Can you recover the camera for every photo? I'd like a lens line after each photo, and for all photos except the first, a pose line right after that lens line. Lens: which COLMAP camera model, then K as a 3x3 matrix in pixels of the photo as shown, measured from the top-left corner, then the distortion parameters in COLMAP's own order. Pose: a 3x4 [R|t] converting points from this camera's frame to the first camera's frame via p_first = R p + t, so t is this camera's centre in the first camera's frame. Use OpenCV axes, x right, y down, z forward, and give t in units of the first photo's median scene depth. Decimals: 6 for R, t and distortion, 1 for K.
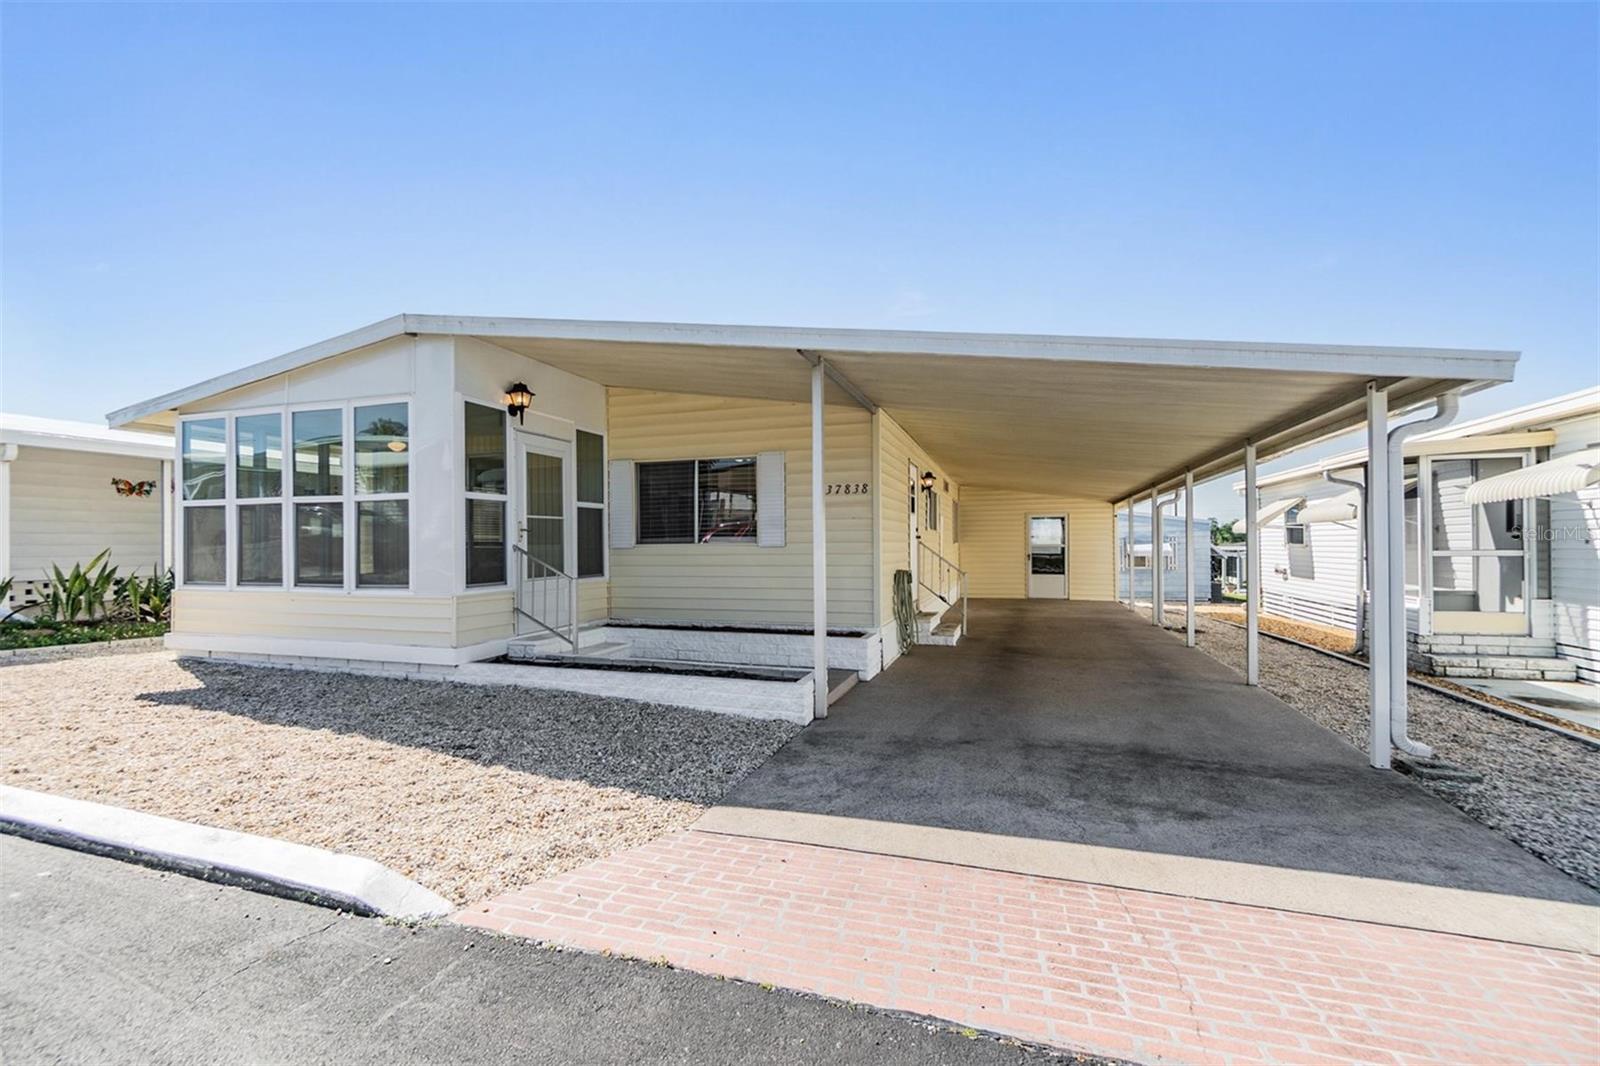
lens RADIAL K [[709.1, 0, 800.0], [0, 709.1, 533.0], [0, 0, 1]] dist [-0.000995, -0.000160]
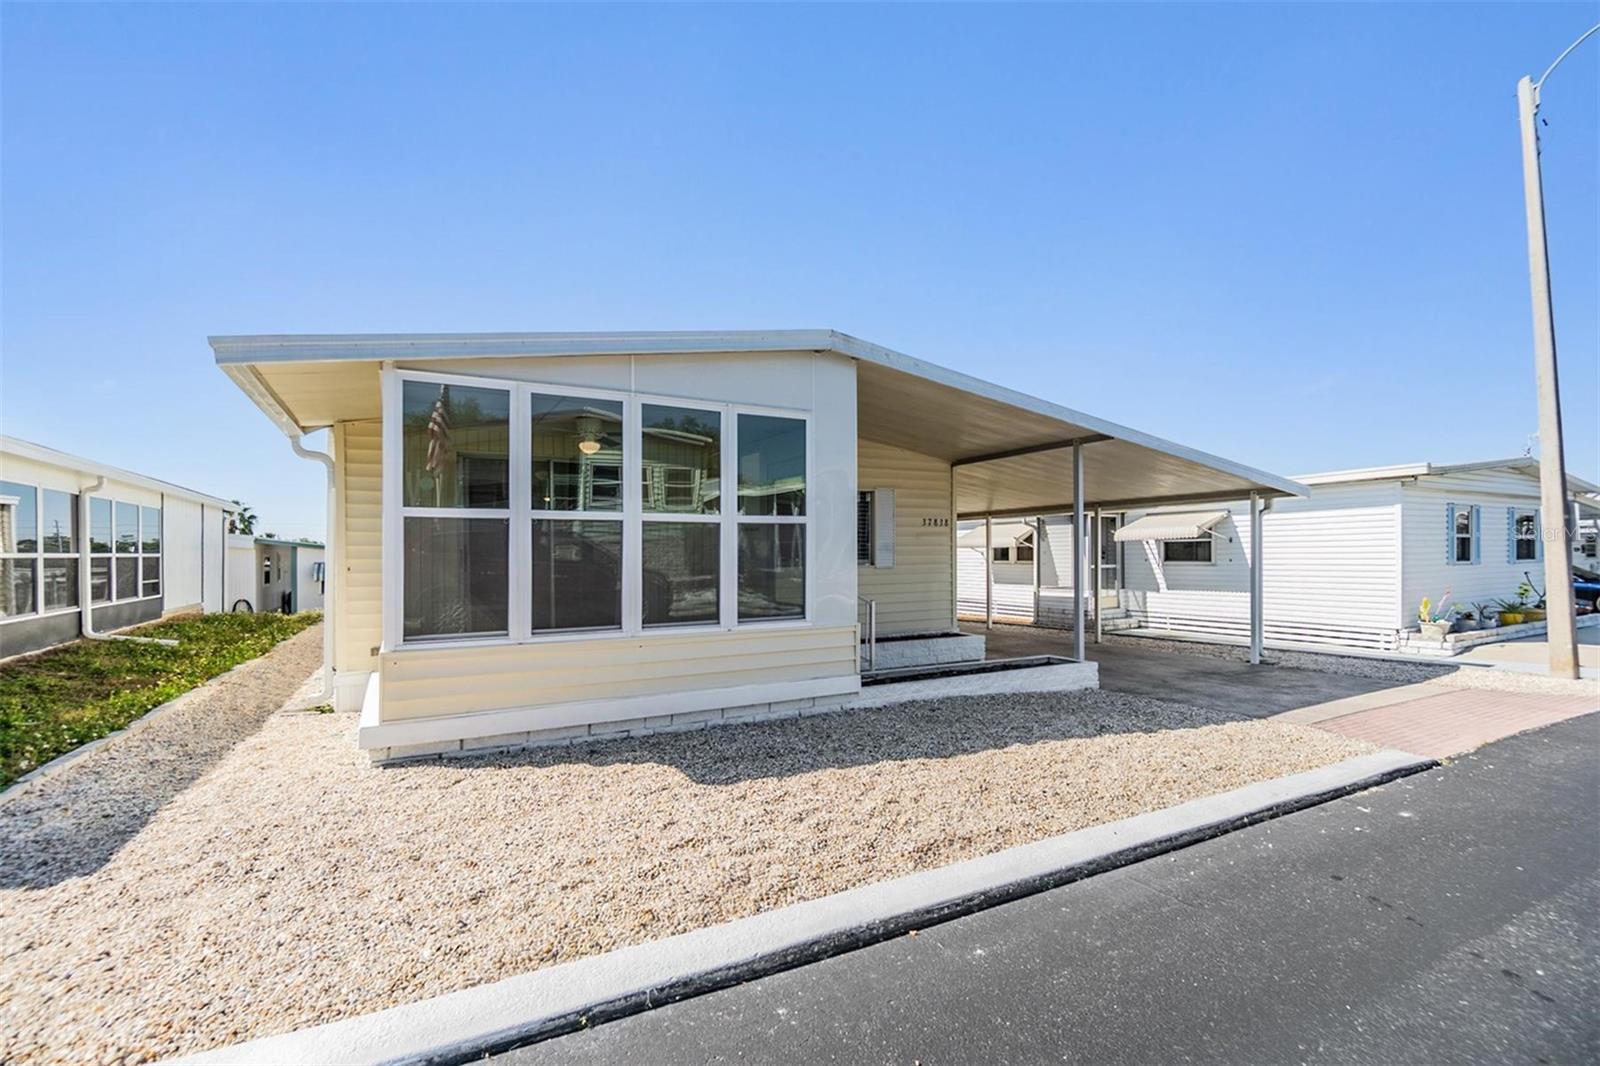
lens RADIAL K [[706.3, 0, 790.5], [0, 706.3, 544.8], [0, 0, 1]] dist [-0.004677, -0.000286]
pose [[0.687620, 0.009640, 0.726006, -1.146647], [-0.006598, 0.999954, -0.007029, -0.011656], [-0.726041, 0.000043, 0.687652, 0.344788]]
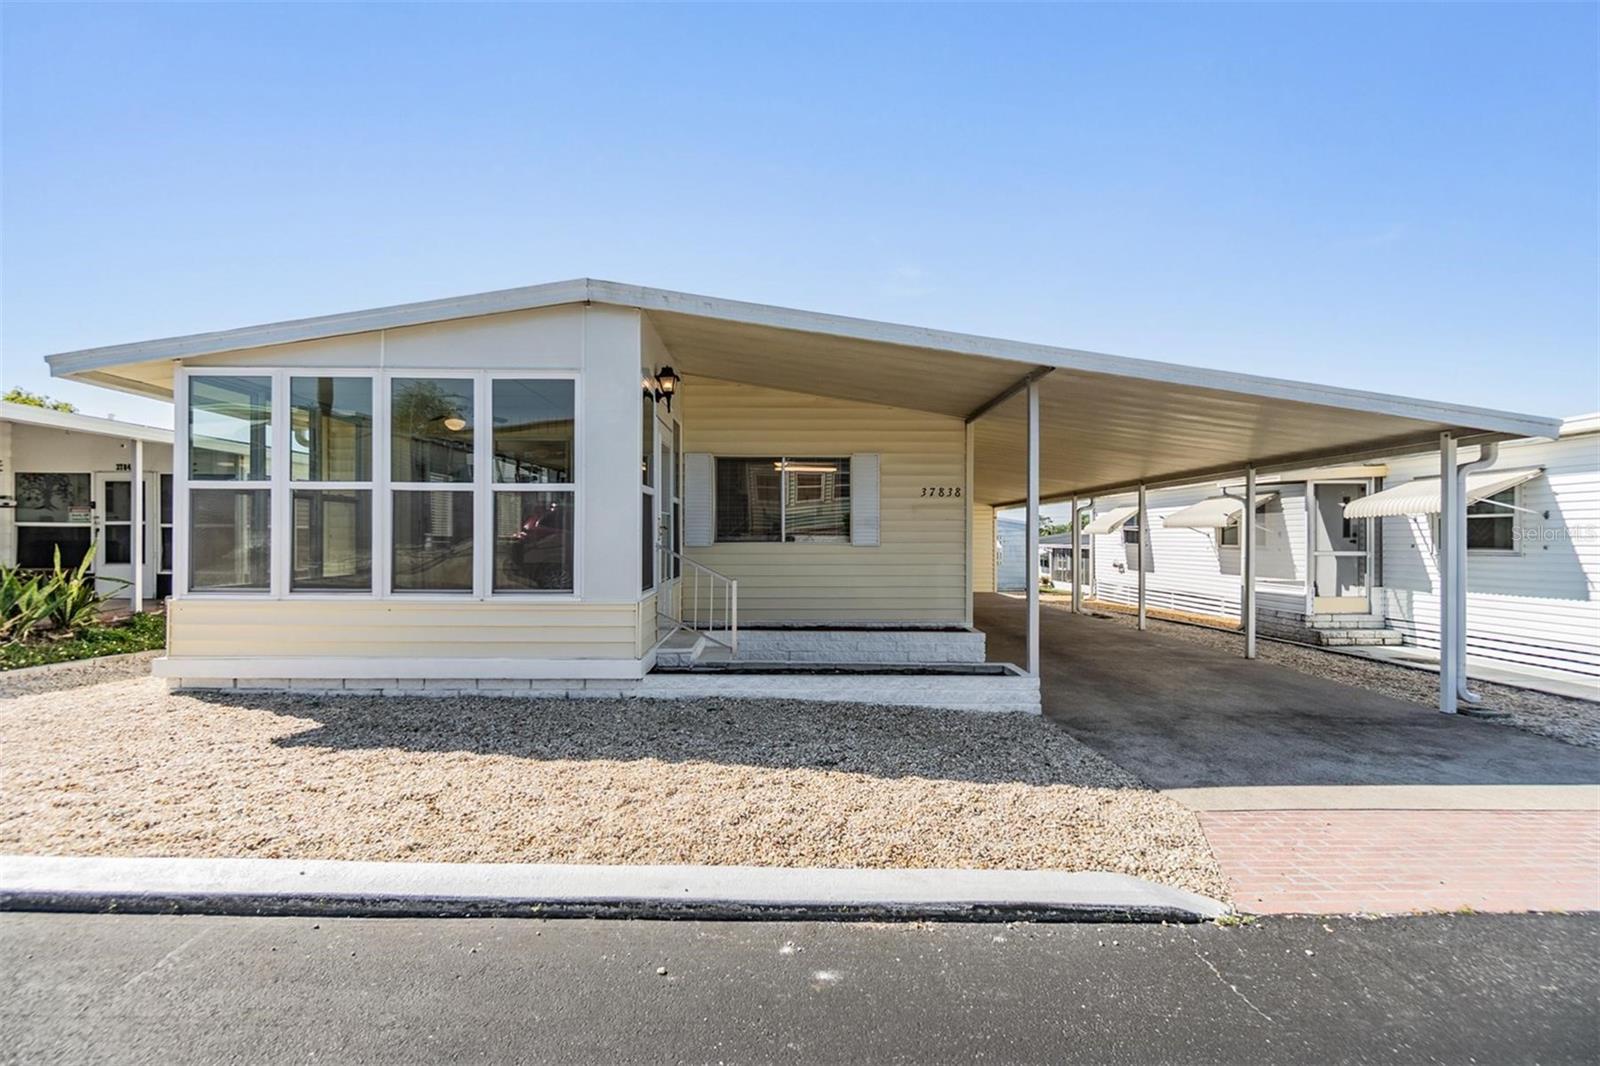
lens RADIAL K [[705.3, 0, 792.8], [0, 705.3, 526.1], [0, 0, 1]] dist [-0.004378, 0.000228]
pose [[0.943587, 0.014765, 0.330794, -0.540516], [-0.014678, 0.999888, -0.002762, -0.005712], [-0.330798, -0.002249, 0.943699, 0.086989]]
